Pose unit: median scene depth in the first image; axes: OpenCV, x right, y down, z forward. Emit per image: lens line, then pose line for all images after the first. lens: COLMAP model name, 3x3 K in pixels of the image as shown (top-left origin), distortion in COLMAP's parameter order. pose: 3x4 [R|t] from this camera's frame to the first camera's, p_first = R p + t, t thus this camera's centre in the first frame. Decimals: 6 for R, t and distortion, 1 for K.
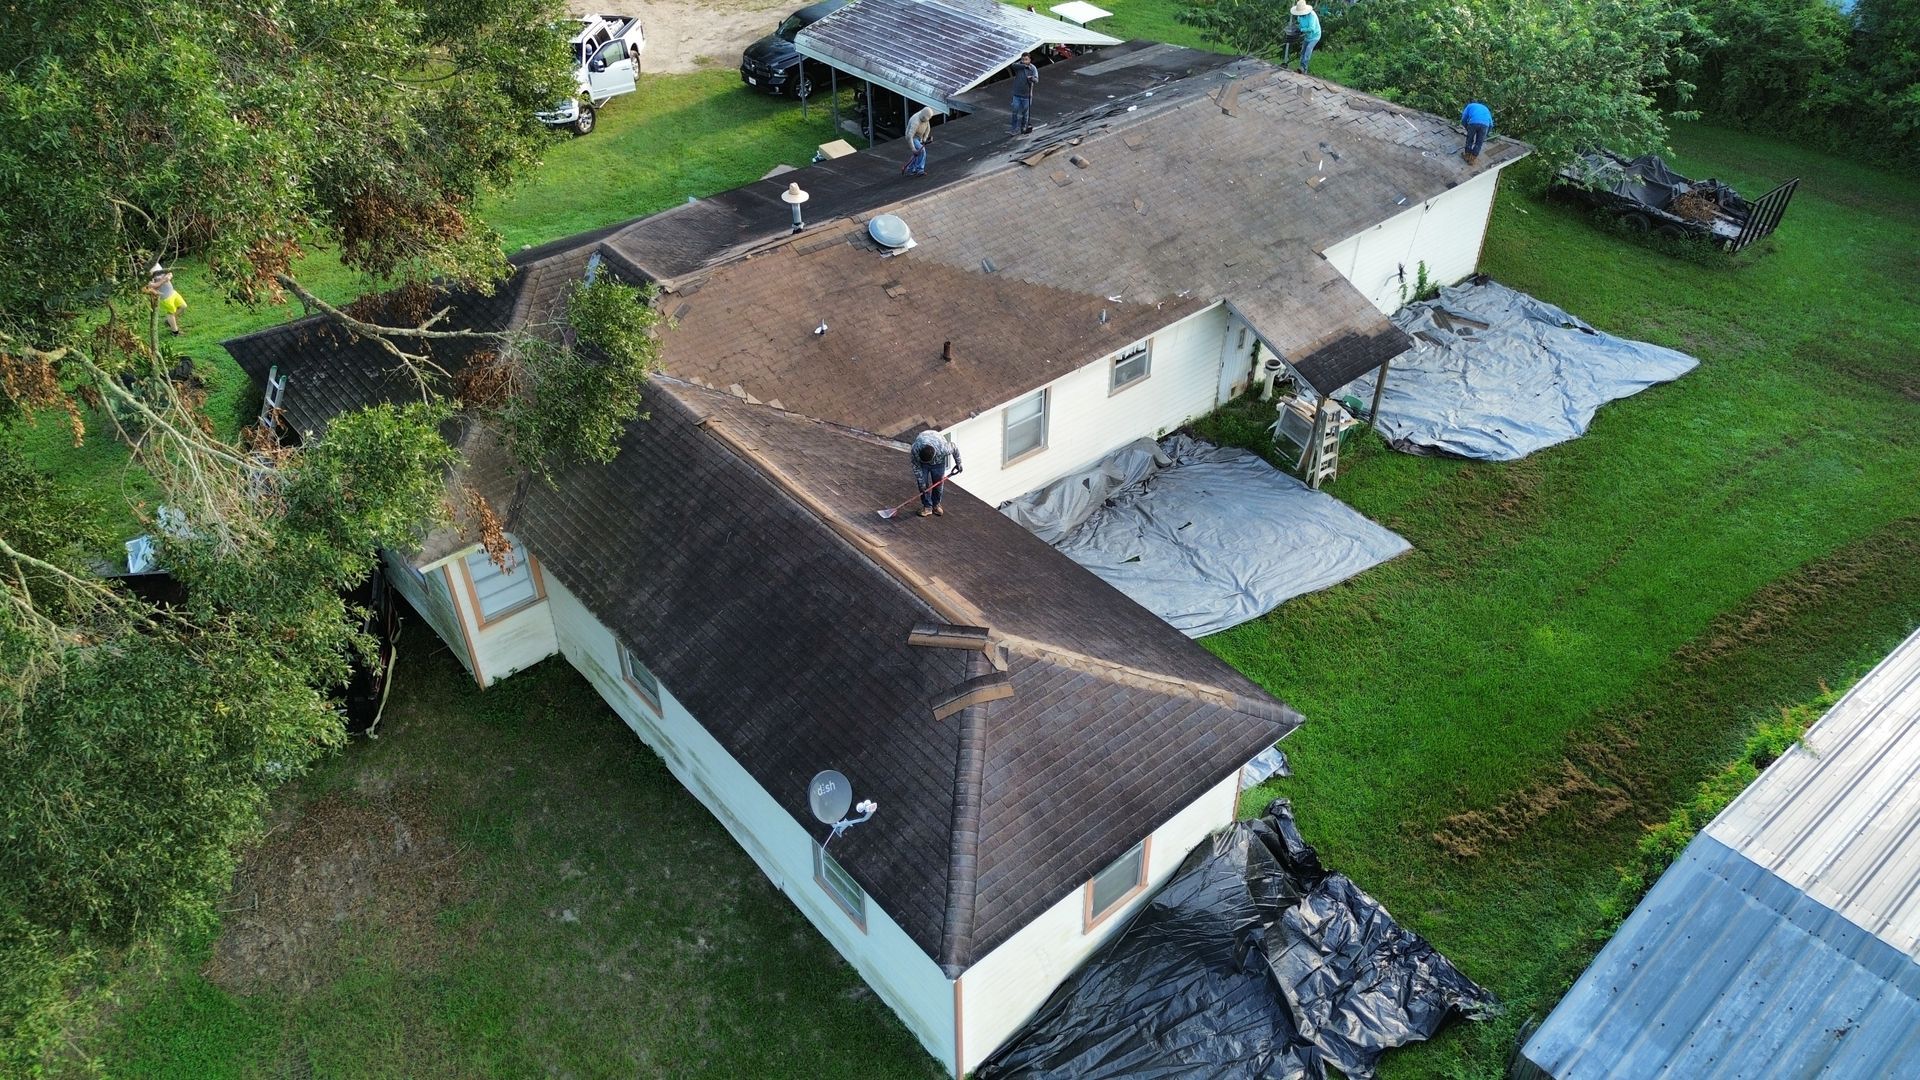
lens RADIAL K [[1364.1, 0, 951.5], [0, 1364.1, 533.5], [0, 0, 1]] dist [0.080993, -0.067788]
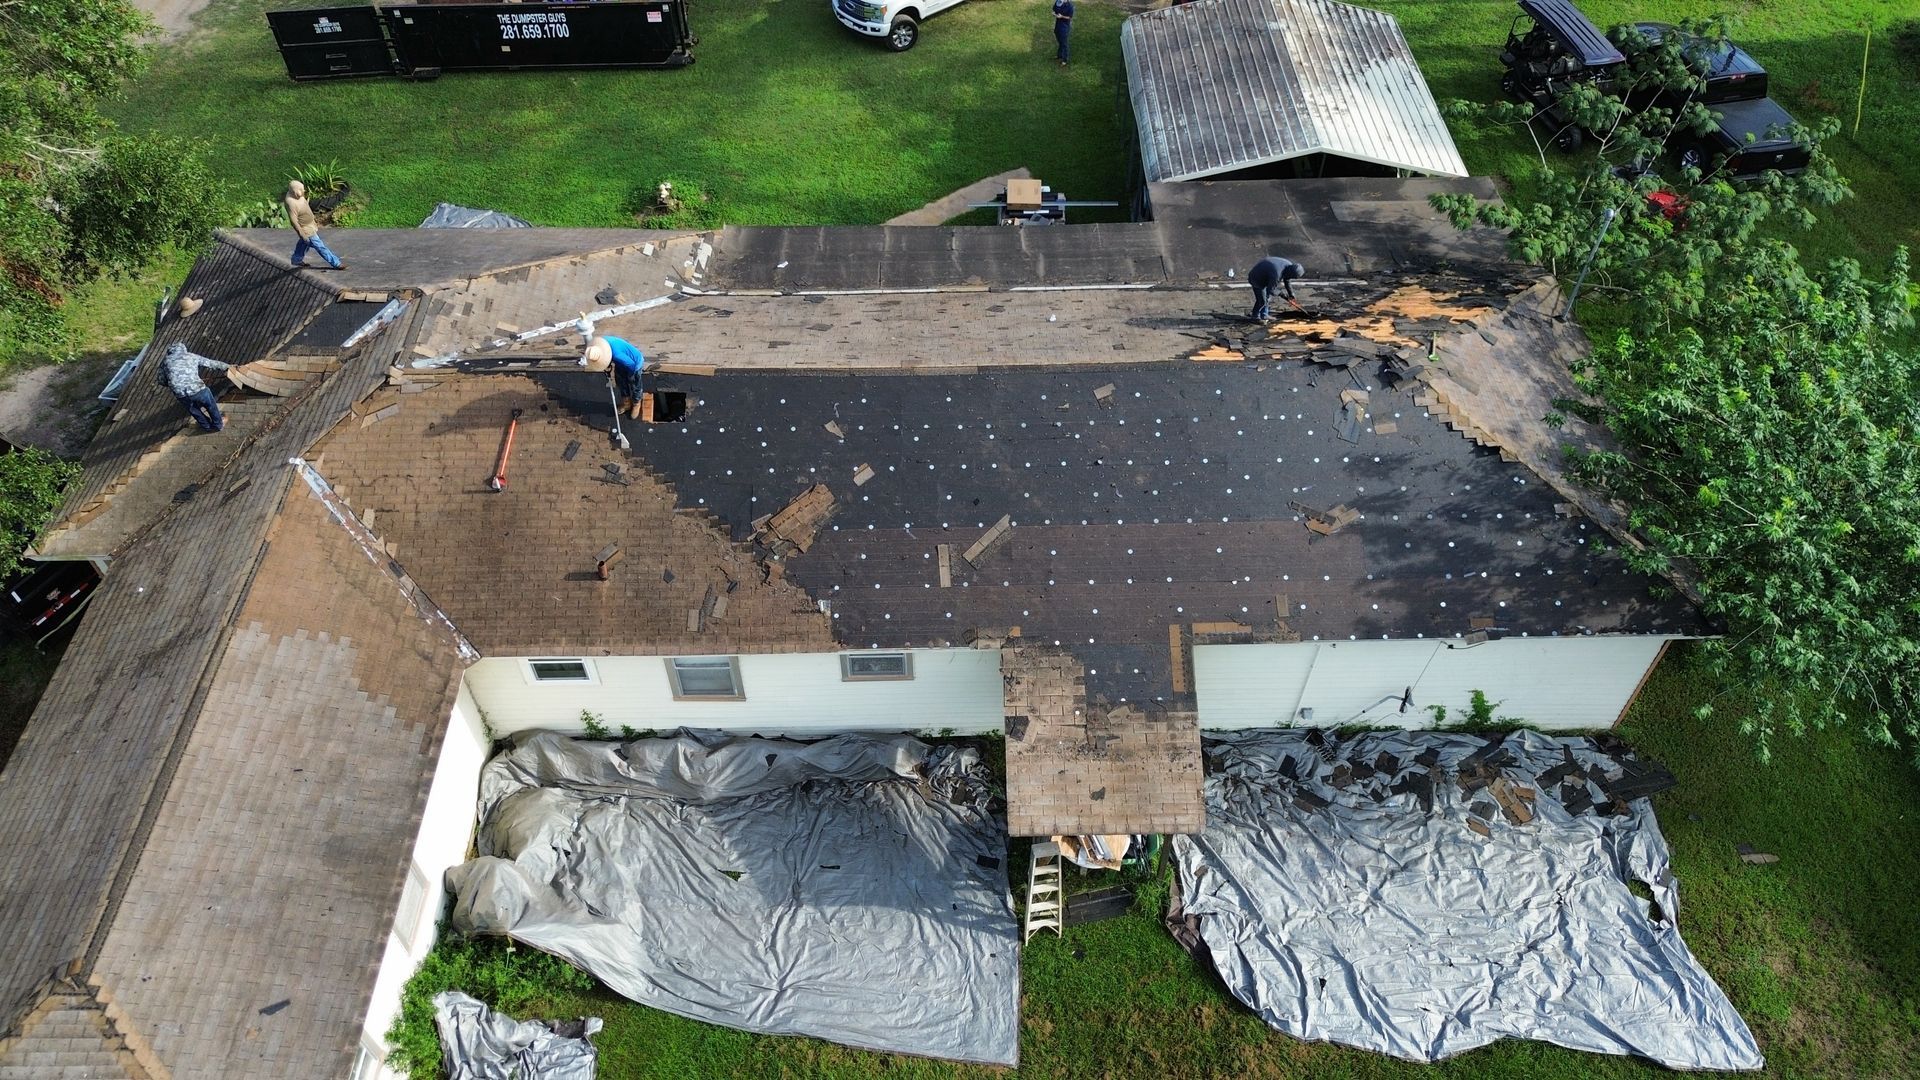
lens RADIAL K [[1364.1, 0, 951.5], [0, 1364.1, 533.5], [0, 0, 1]] dist [0.080993, -0.067788]
pose [[0.770009, 0.475988, -0.424878, 0.437072], [-0.381092, 0.877194, 0.292061, -0.411205], [0.511718, -0.062972, 0.856843, 0.296319]]
